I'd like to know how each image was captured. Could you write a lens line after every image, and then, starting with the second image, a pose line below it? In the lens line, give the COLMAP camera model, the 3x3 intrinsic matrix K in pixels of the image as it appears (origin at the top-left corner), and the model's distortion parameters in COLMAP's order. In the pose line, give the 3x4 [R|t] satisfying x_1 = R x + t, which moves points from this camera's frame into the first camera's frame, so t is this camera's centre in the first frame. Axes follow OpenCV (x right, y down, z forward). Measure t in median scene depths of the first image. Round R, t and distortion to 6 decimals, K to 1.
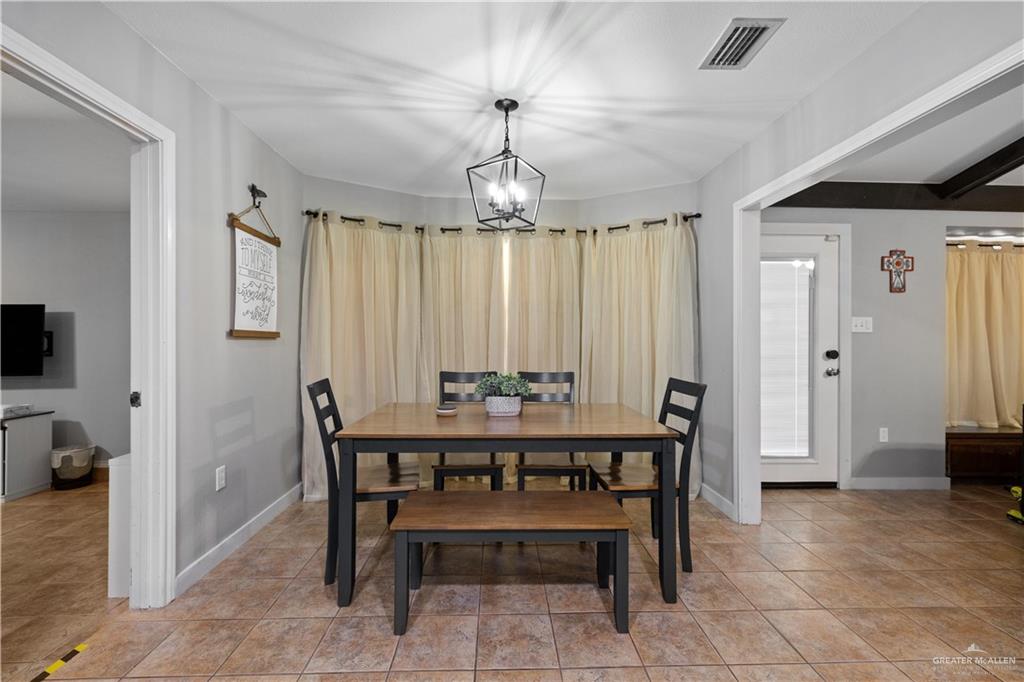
lens RADIAL K [[430.3, 0, 512.0], [0, 430.3, 341.0], [0, 0, 1]] dist [0.001032, 0.000104]
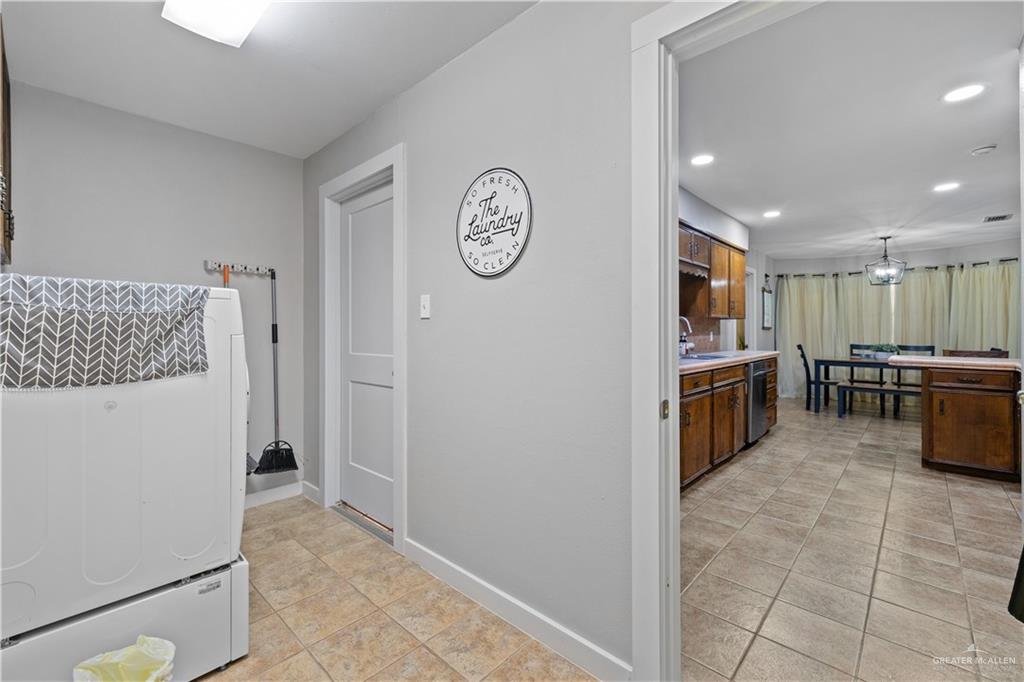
lens RADIAL K [[435.9, 0, 512.0], [0, 435.9, 329.8], [0, 0, 1]] dist [0.001325, 0.000359]
pose [[0.707188, -0.000909, -0.707025, 0.166897], [-0.000645, 0.999998, -0.001931, 0.001602], [0.707025, 0.001822, 0.707186, -1.594266]]
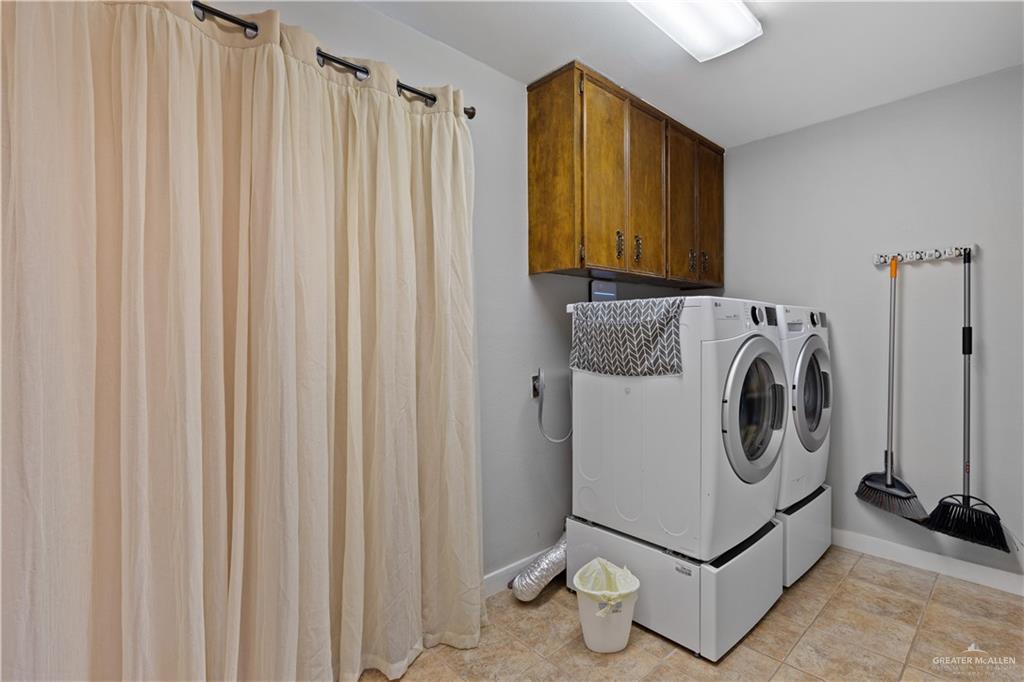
lens RADIAL K [[478.6, 0, 512.0], [0, 478.6, 341.0], [0, 0, 1]] dist [-0.001414, -0.000377]
pose [[-0.760008, 0.008835, -0.649853, 0.040168], [0.000207, 0.999911, 0.013352, -0.005829], [0.649913, 0.010013, -0.759942, -0.405195]]
